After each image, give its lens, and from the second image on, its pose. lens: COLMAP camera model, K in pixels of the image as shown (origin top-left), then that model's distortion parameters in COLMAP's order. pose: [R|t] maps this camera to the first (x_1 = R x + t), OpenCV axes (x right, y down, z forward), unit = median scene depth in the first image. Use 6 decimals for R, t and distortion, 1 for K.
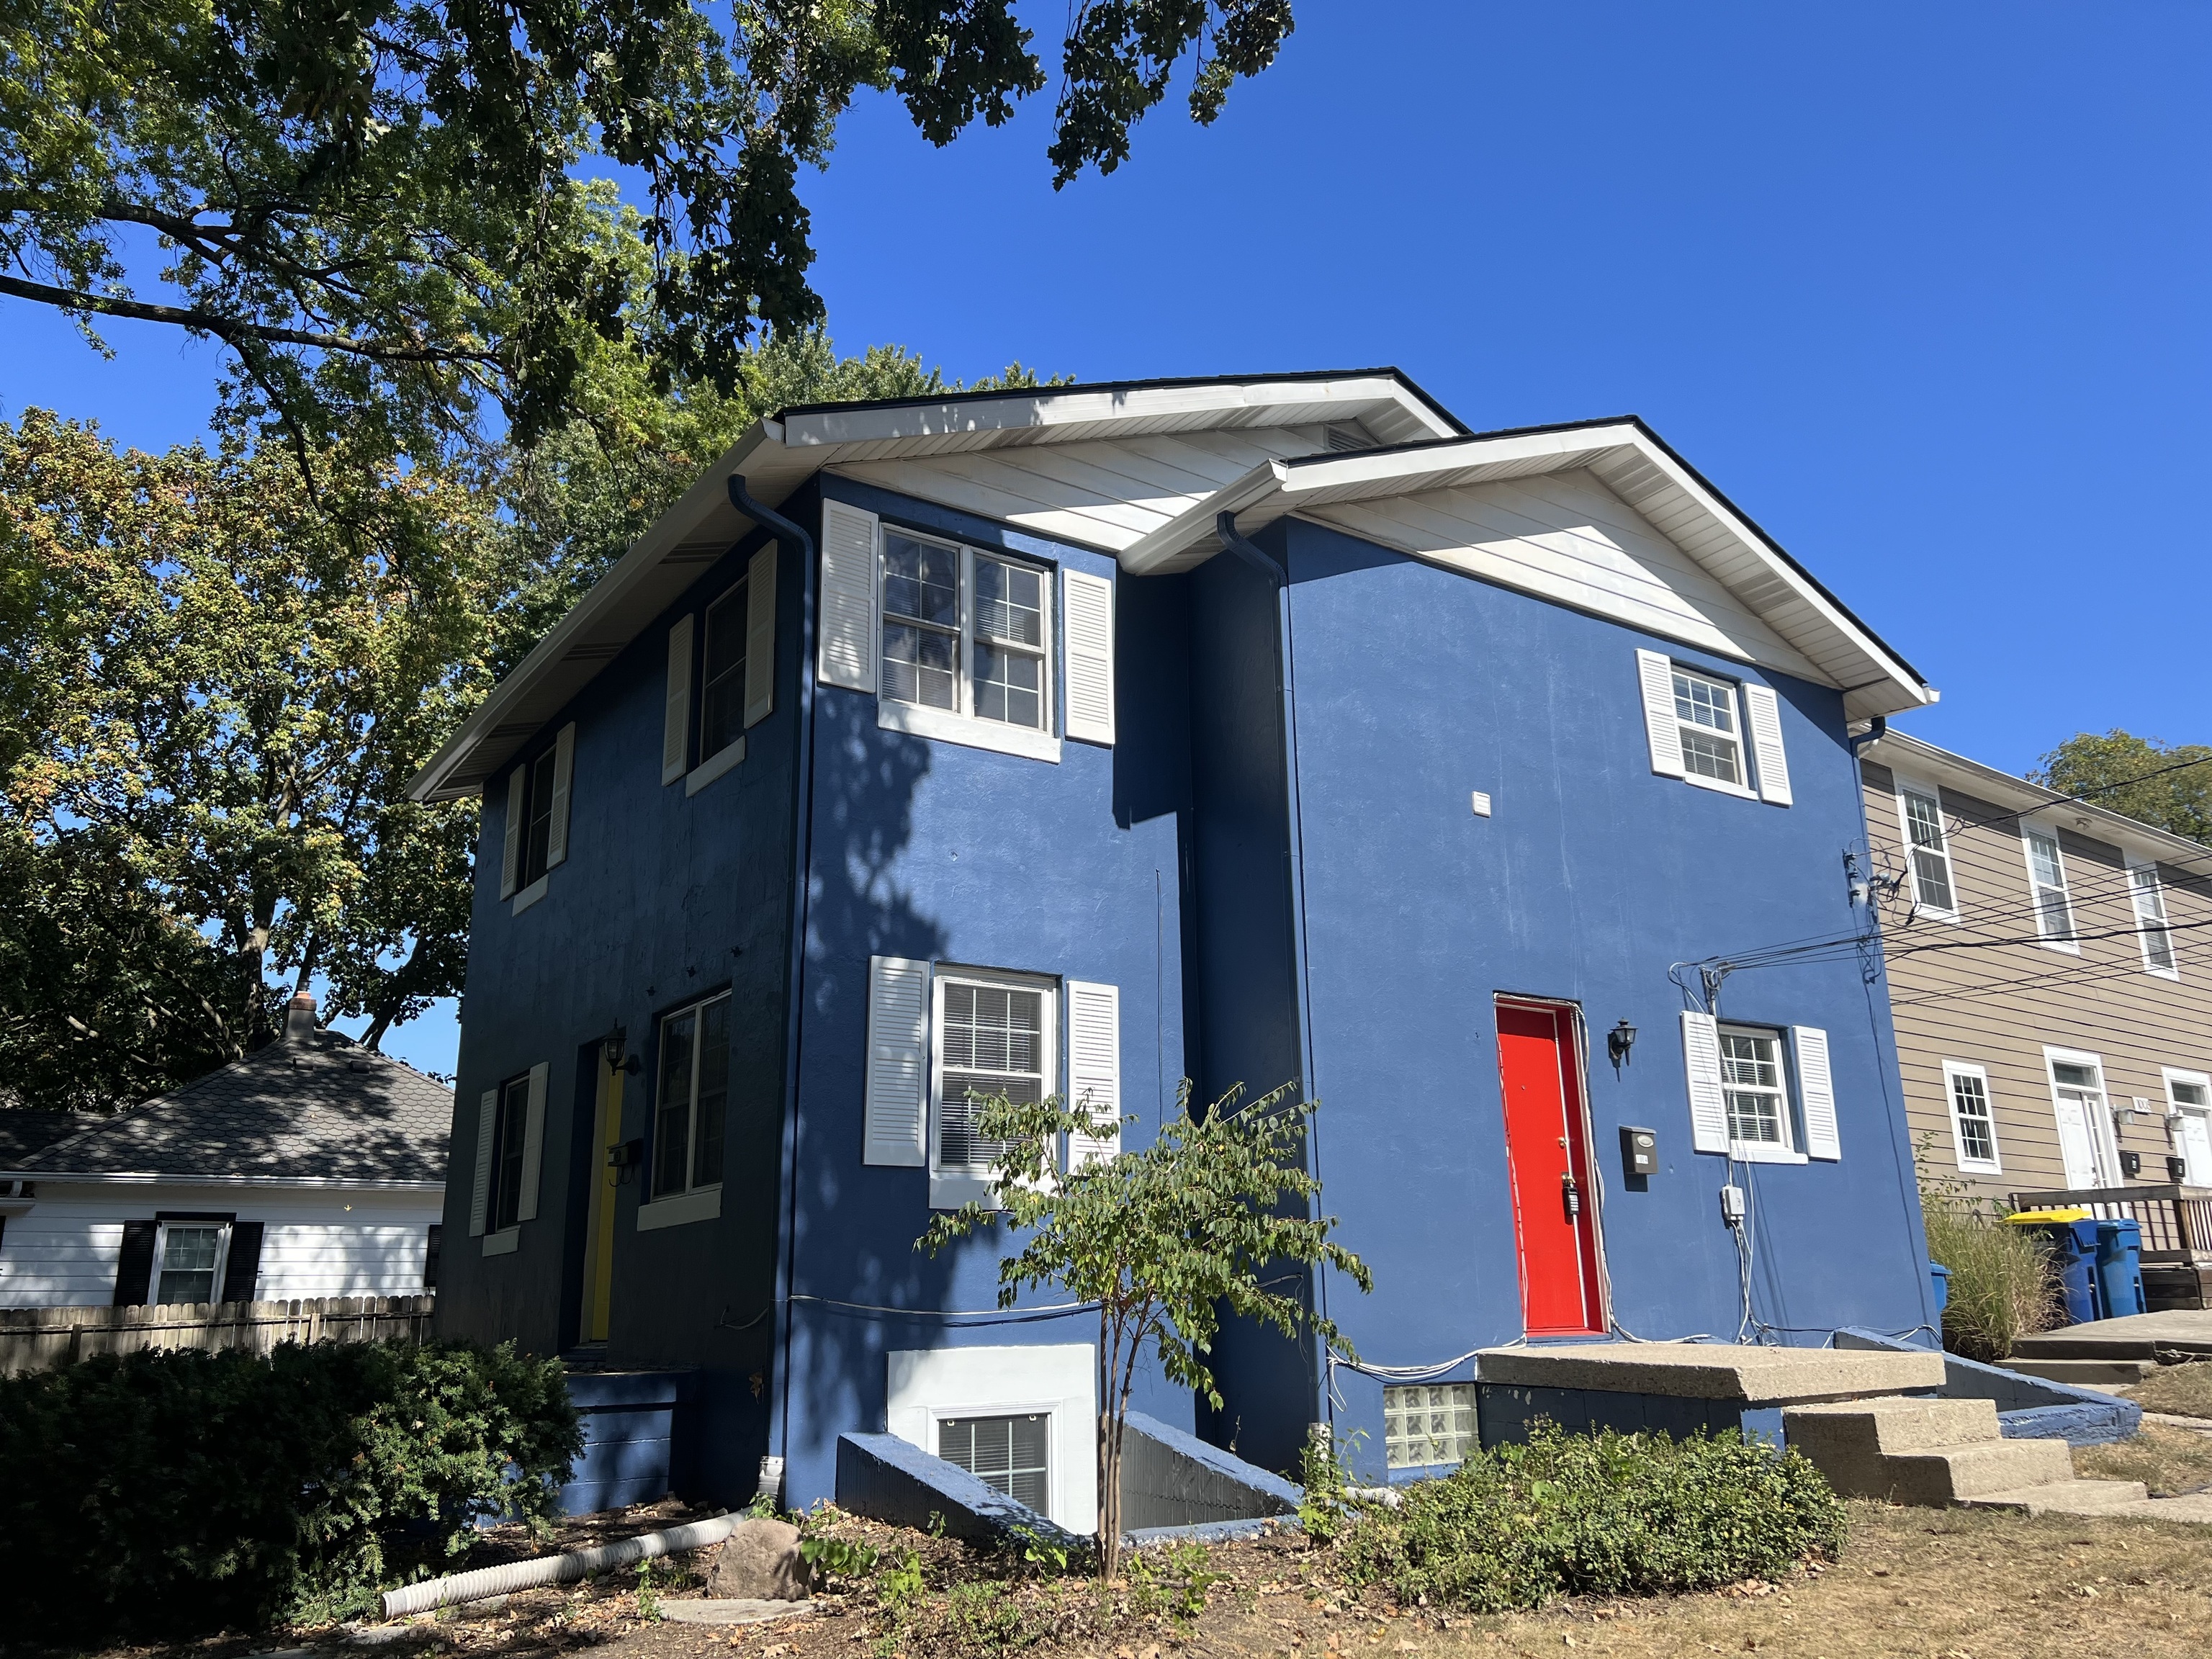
lens RADIAL K [[1643.5, 0, 1106.0], [0, 1643.5, 829.5], [0, 0, 1]] dist [0.133730, -0.171404]
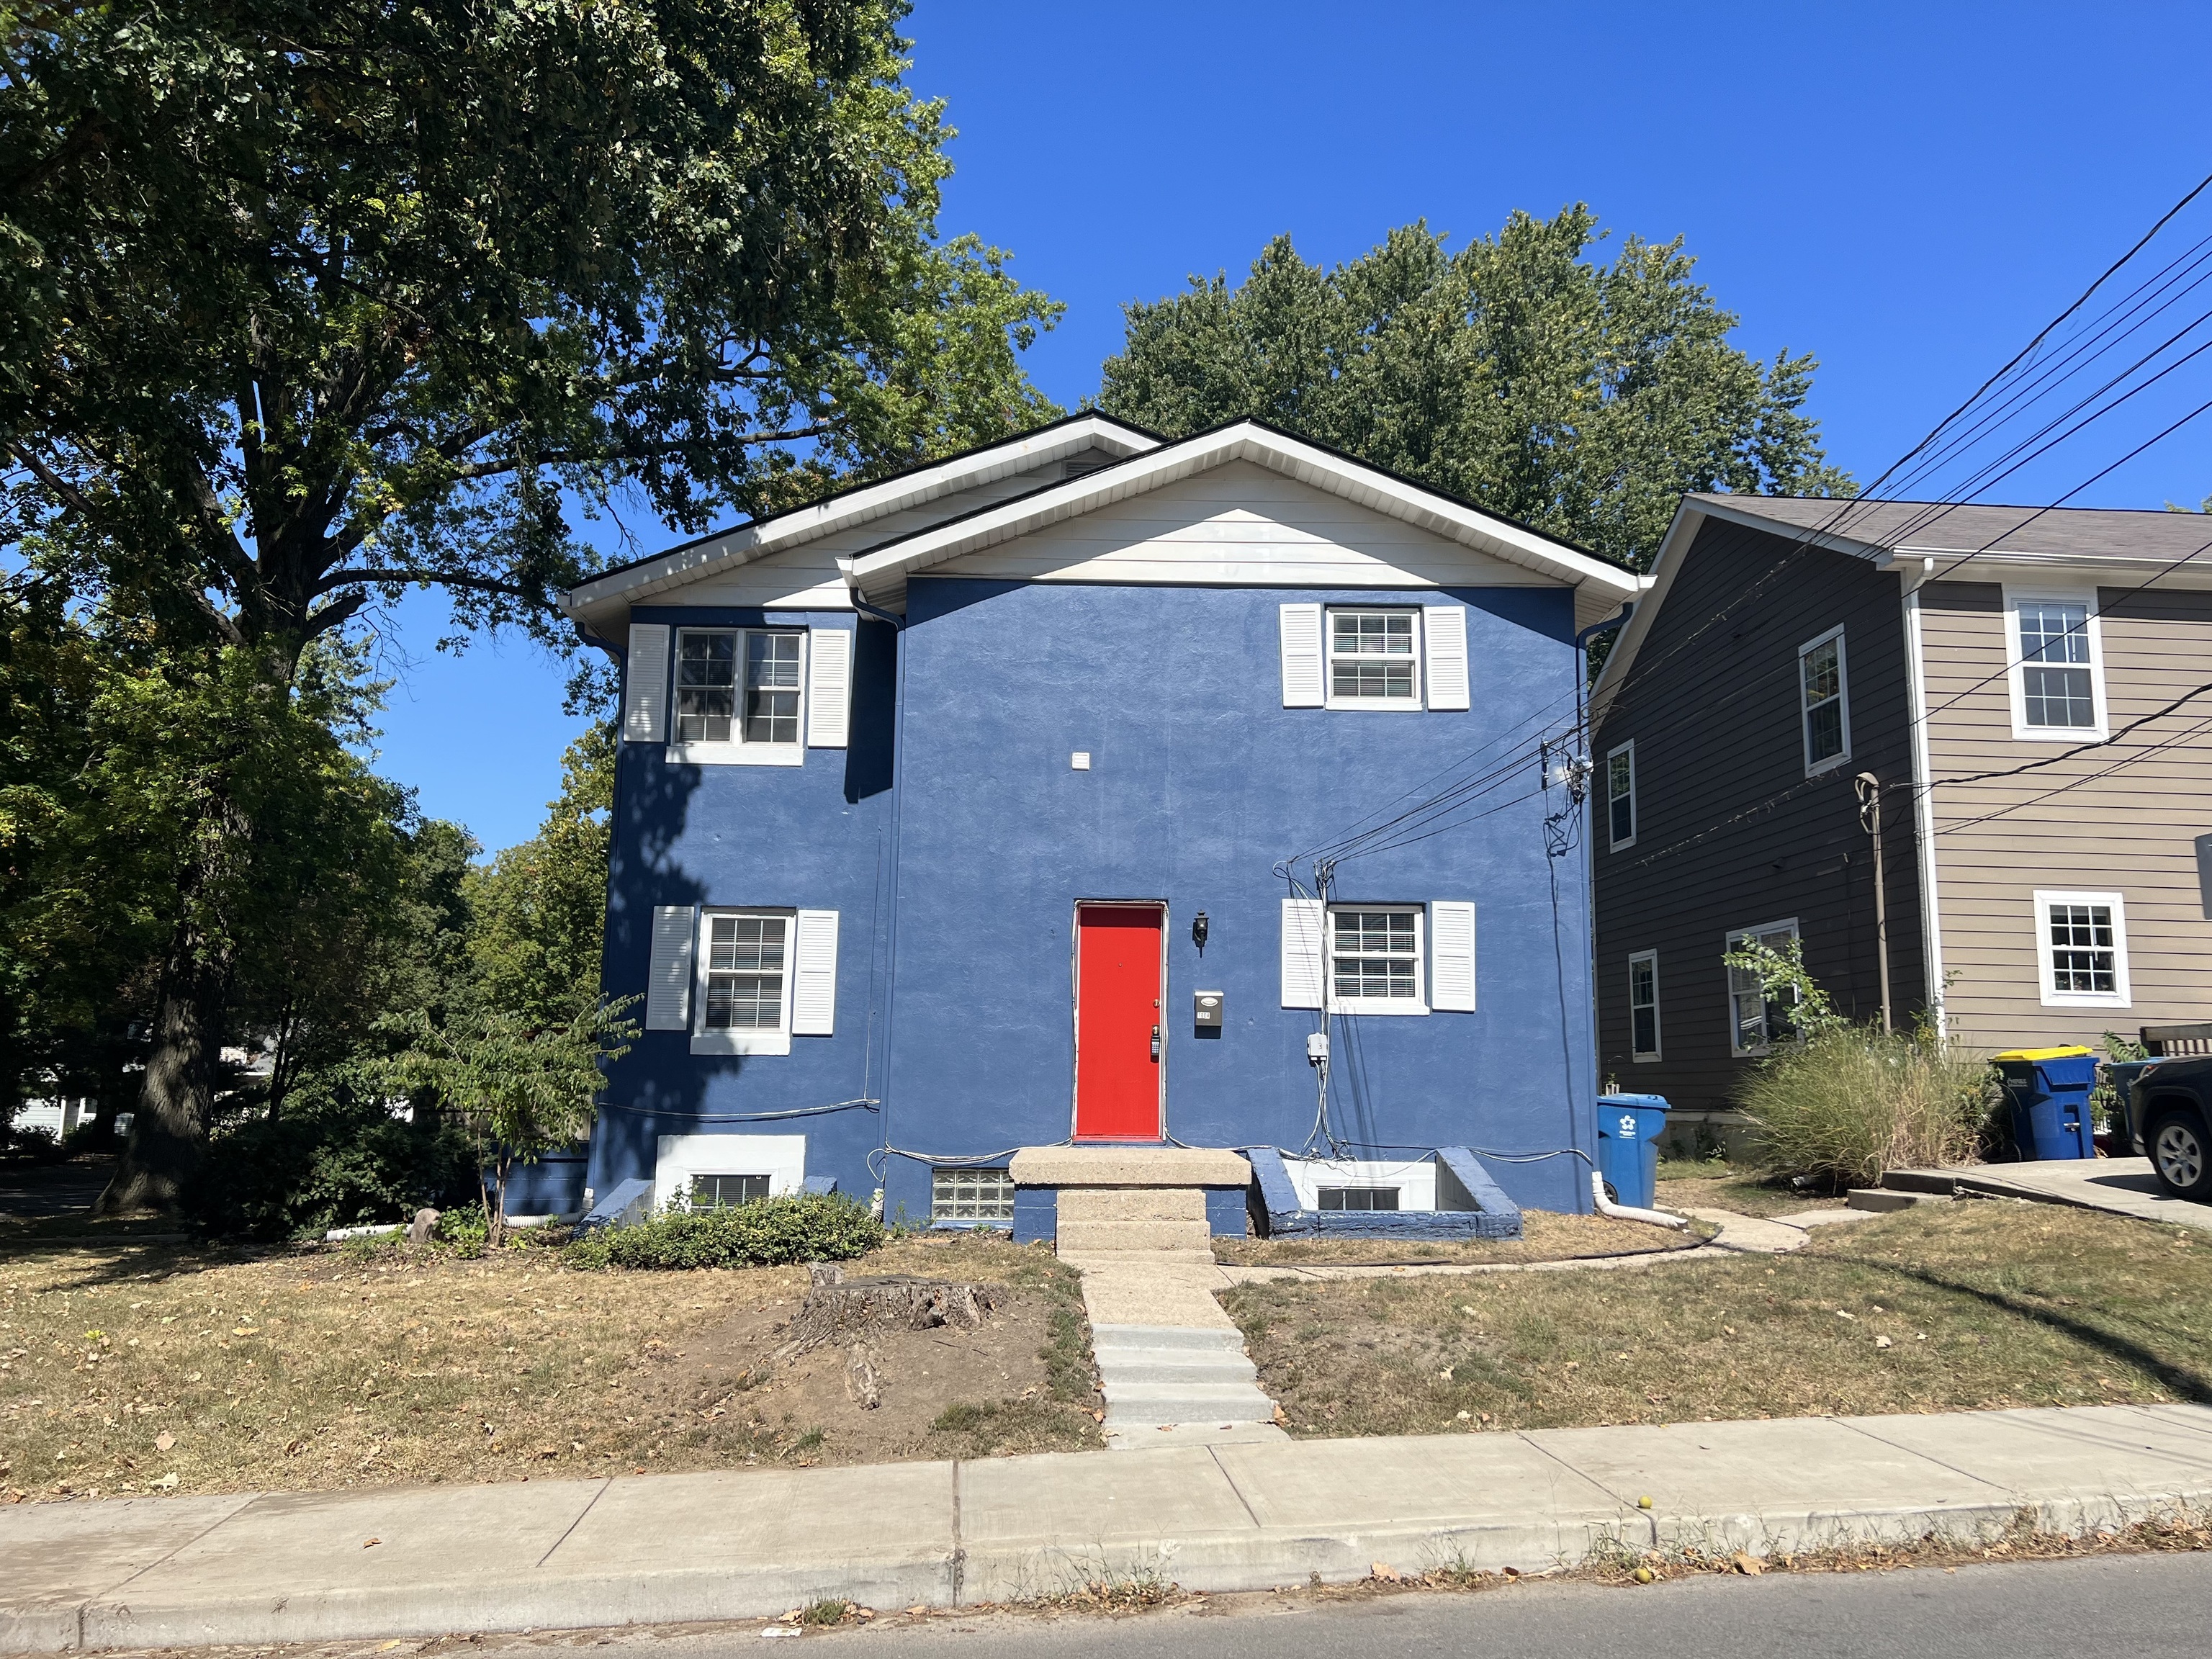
lens RADIAL K [[1643.5, 0, 1106.0], [0, 1643.5, 829.5], [0, 0, 1]] dist [0.133730, -0.171404]
pose [[0.836753, -0.060798, -0.544195, 1.018827], [0.123808, 0.989087, 0.079865, -0.067680], [0.533401, -0.134203, 0.835149, -0.128159]]
